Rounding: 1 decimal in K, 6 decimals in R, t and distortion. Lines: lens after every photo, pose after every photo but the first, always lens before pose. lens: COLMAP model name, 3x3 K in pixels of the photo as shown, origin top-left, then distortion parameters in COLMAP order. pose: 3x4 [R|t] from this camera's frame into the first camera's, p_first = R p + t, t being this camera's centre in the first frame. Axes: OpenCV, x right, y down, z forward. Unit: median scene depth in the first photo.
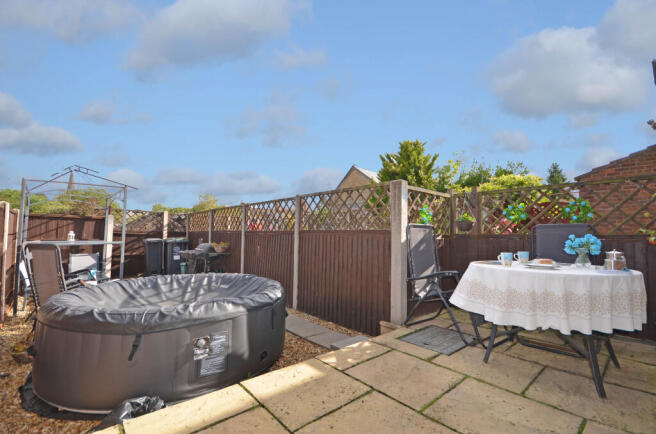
lens RADIAL K [[282.9, 0, 328.0], [0, 282.9, 217.0], [0, 0, 1]] dist [-0.002329, -0.000663]
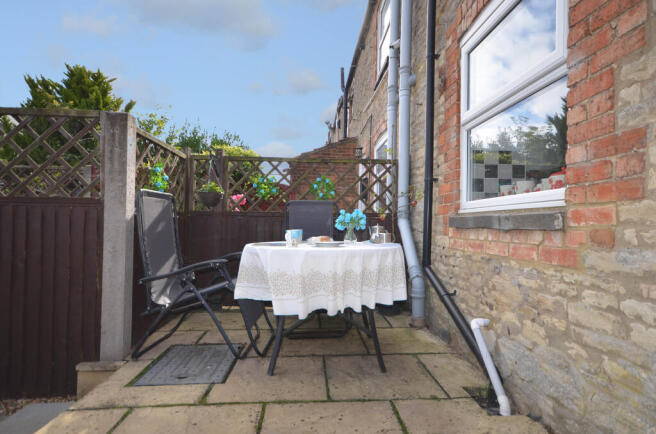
lens RADIAL K [[356.0, 0, 328.1], [0, 356.0, 220.0], [0, 0, 1]] dist [0.014925, -0.000118]
pose [[0.606877, 0.005147, 0.794779, -0.082866], [-0.056321, 0.997744, 0.036544, 0.043512], [-0.792798, -0.066941, 0.605798, 0.244620]]
